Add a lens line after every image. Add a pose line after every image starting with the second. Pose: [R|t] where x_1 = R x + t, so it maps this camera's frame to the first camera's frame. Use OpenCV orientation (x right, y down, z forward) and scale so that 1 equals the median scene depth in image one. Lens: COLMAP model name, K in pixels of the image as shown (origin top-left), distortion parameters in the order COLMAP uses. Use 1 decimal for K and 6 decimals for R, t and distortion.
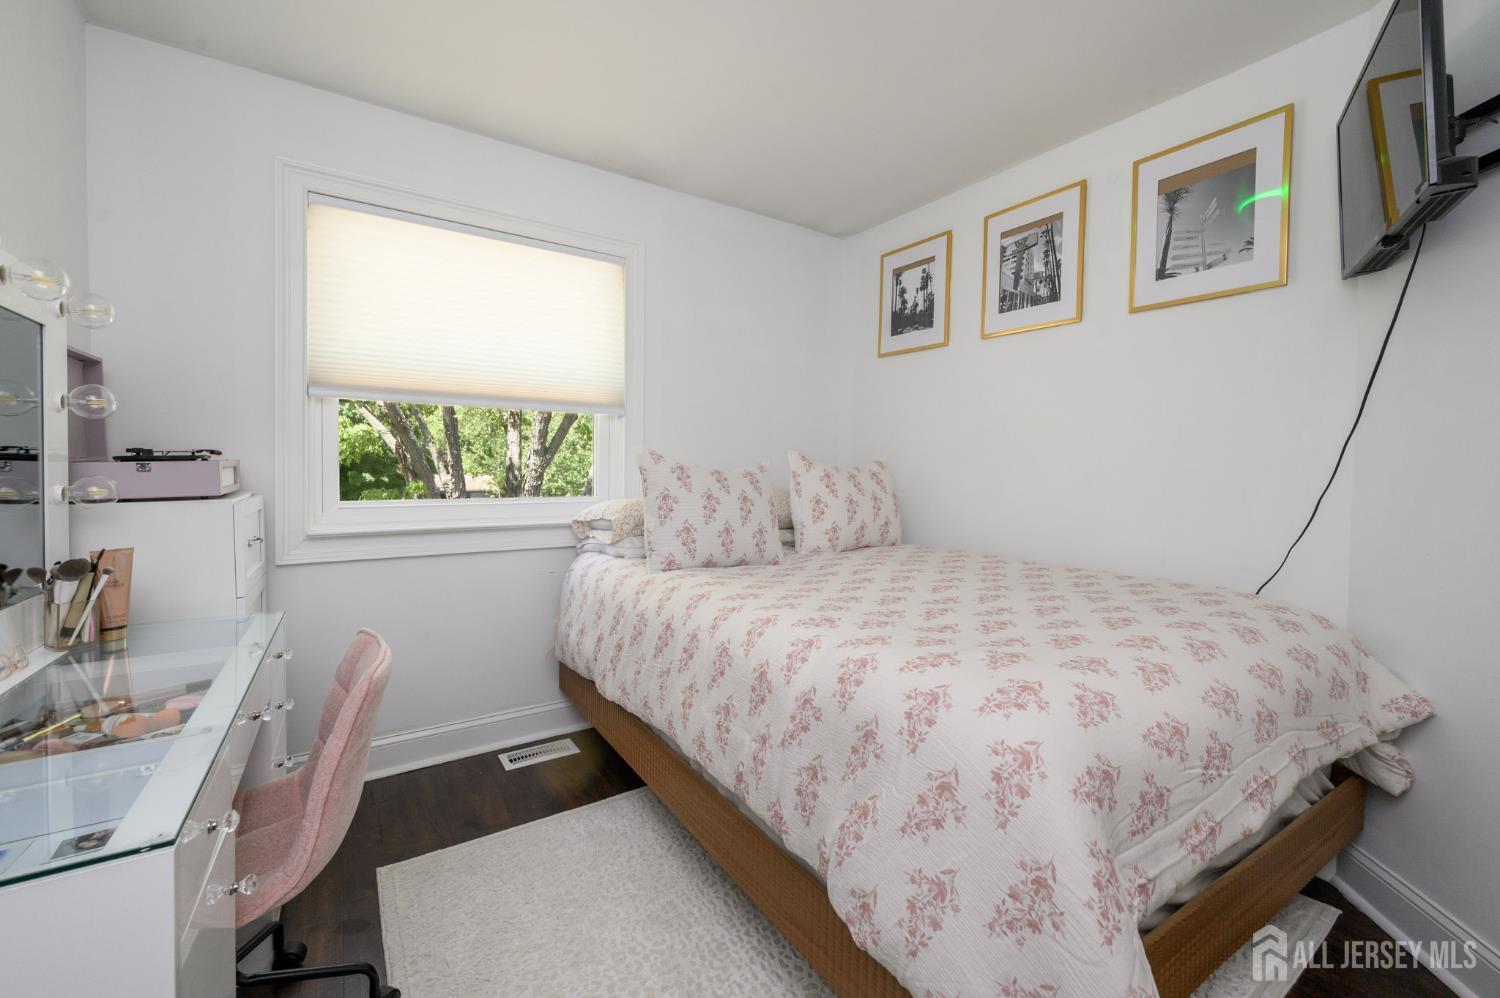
lens RADIAL K [[590.4, 0, 750.0], [0, 590.4, 499.0], [0, 0, 1]] dist [-0.001136, -0.000085]
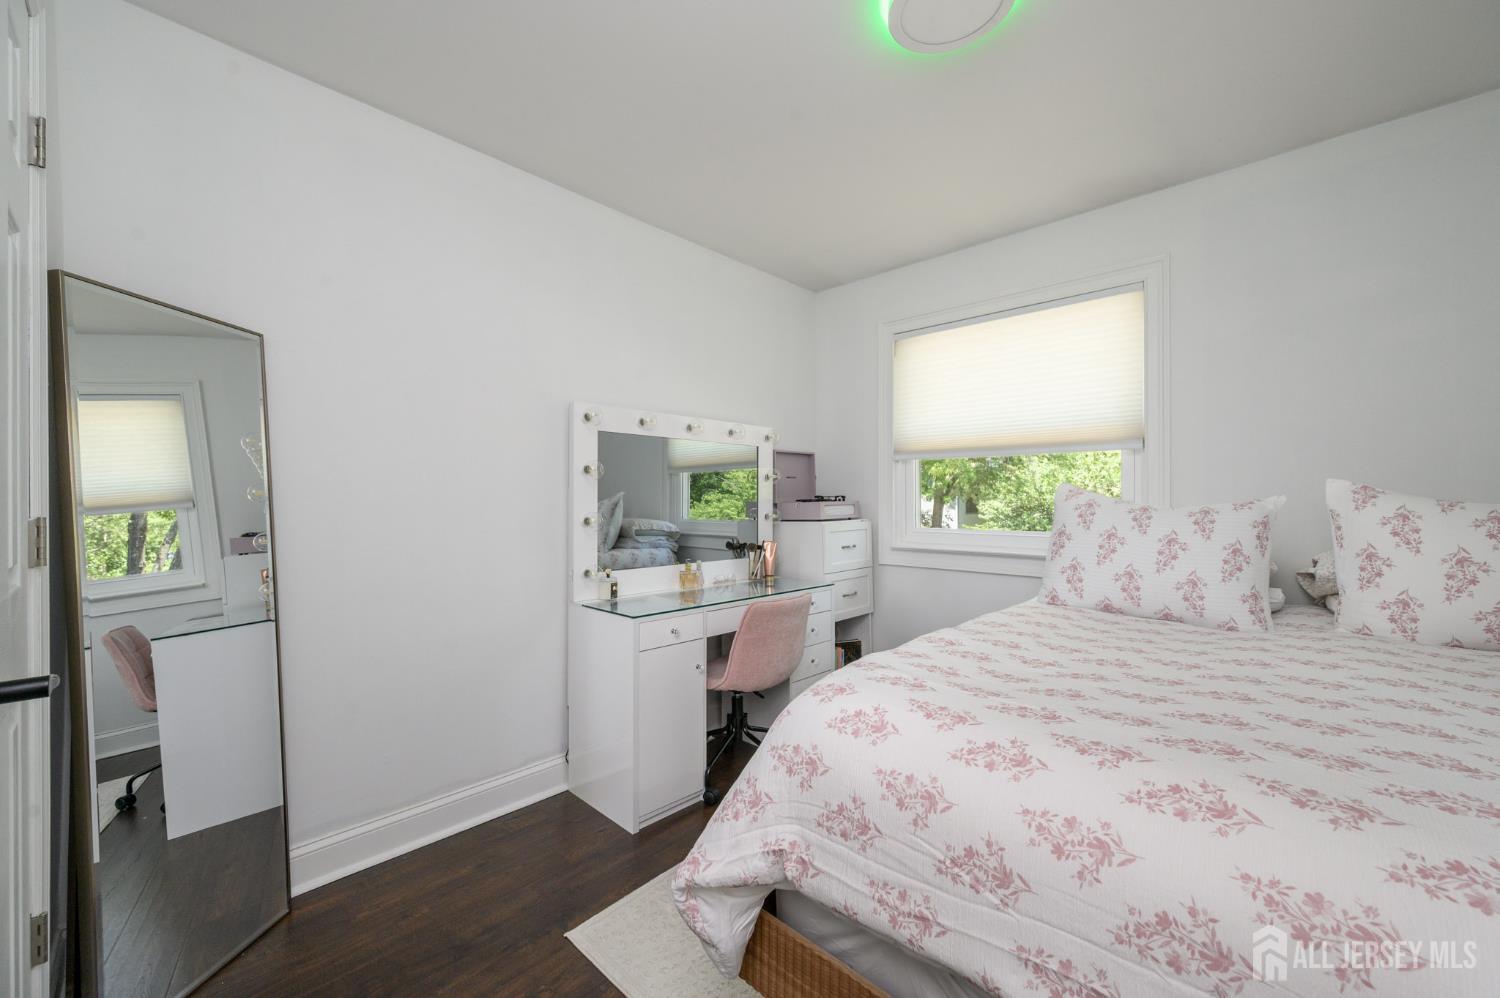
lens RADIAL K [[590.4, 0, 750.0], [0, 590.4, 499.0], [0, 0, 1]] dist [-0.001136, -0.000085]
pose [[0.254354, -0.009964, -0.967060, 0.686111], [-0.048979, 0.998531, -0.023170, -0.012124], [0.965870, 0.053259, 0.253492, 0.217186]]
